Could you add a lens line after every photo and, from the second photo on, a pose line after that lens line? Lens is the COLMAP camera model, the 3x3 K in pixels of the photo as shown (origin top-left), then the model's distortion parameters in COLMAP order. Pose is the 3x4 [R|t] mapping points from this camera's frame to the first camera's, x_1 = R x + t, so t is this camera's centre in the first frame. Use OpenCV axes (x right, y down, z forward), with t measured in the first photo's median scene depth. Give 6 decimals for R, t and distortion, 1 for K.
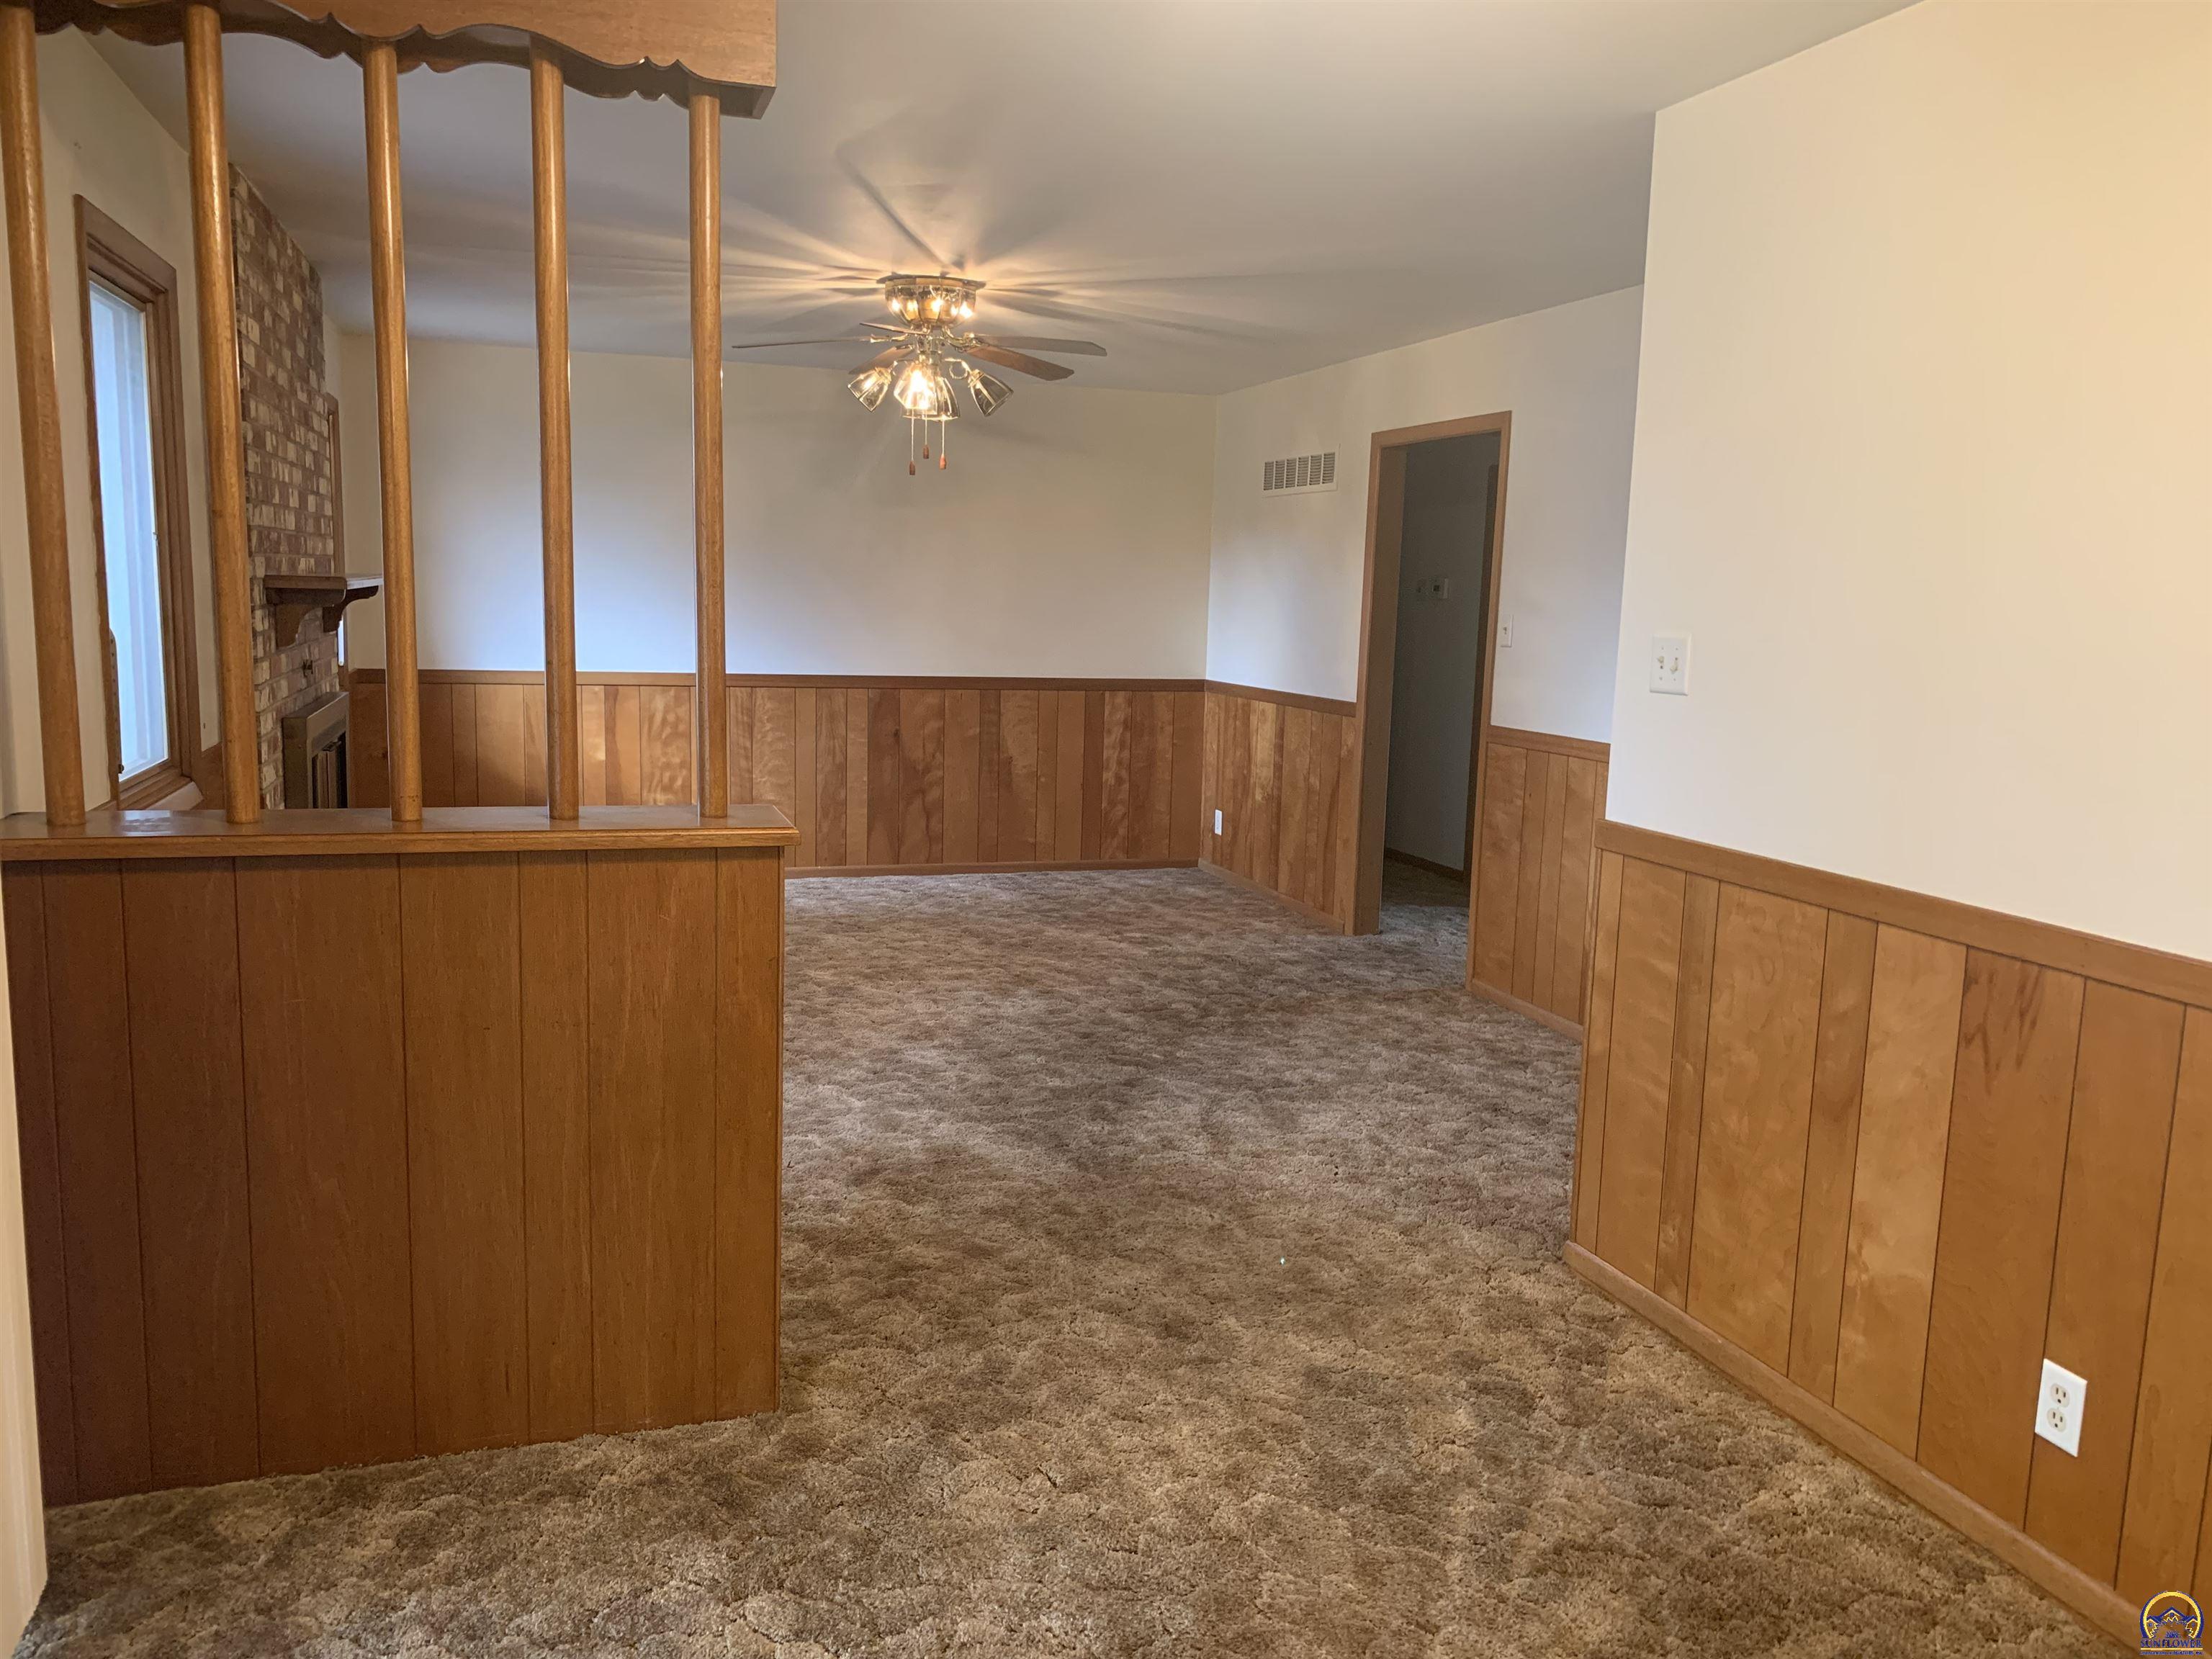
lens RADIAL K [[1700.5, 0, 1093.1], [0, 1700.5, 822.3], [0, 0, 1]] dist [0.043817, -0.046782]
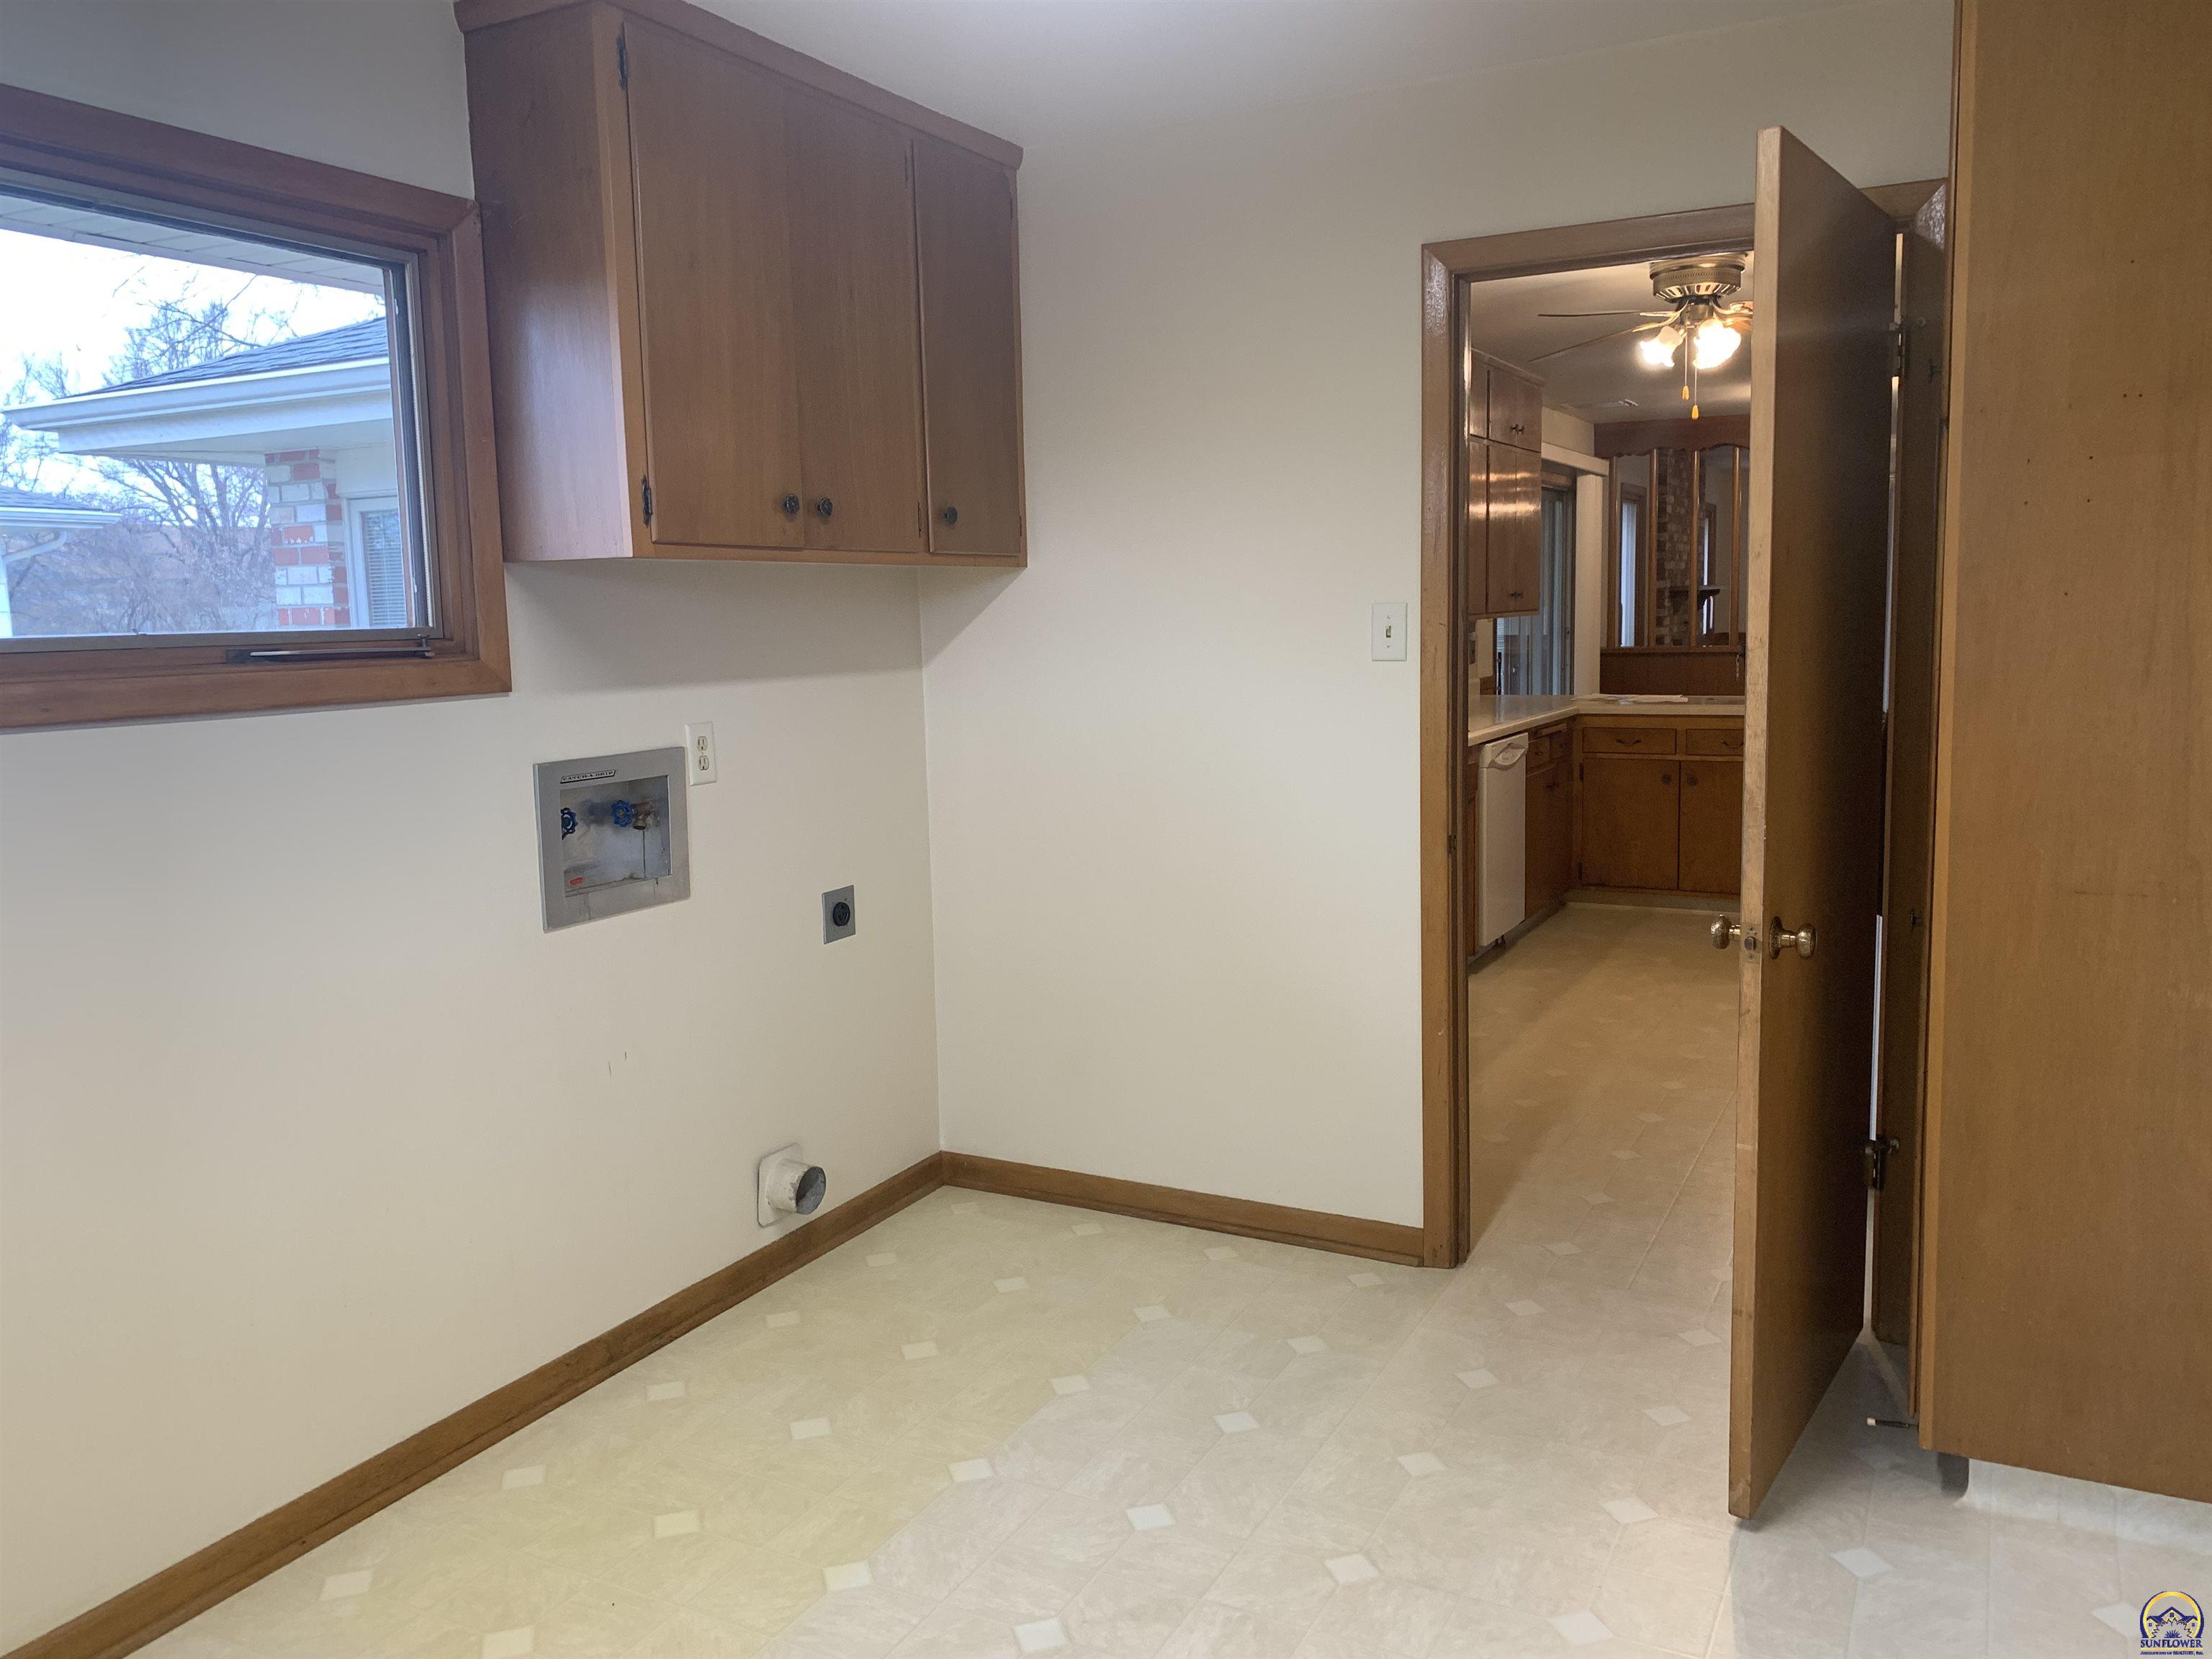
lens RADIAL K [[1700.5, 0, 1091.8], [0, 1700.5, 825.5], [0, 0, 1]] dist [0.043817, -0.046782]
pose [[0.698670, 0.049047, -0.713761, 0.495796], [-0.055946, 0.998338, 0.013839, 0.147986], [0.713253, 0.030263, 0.700253, -0.921586]]
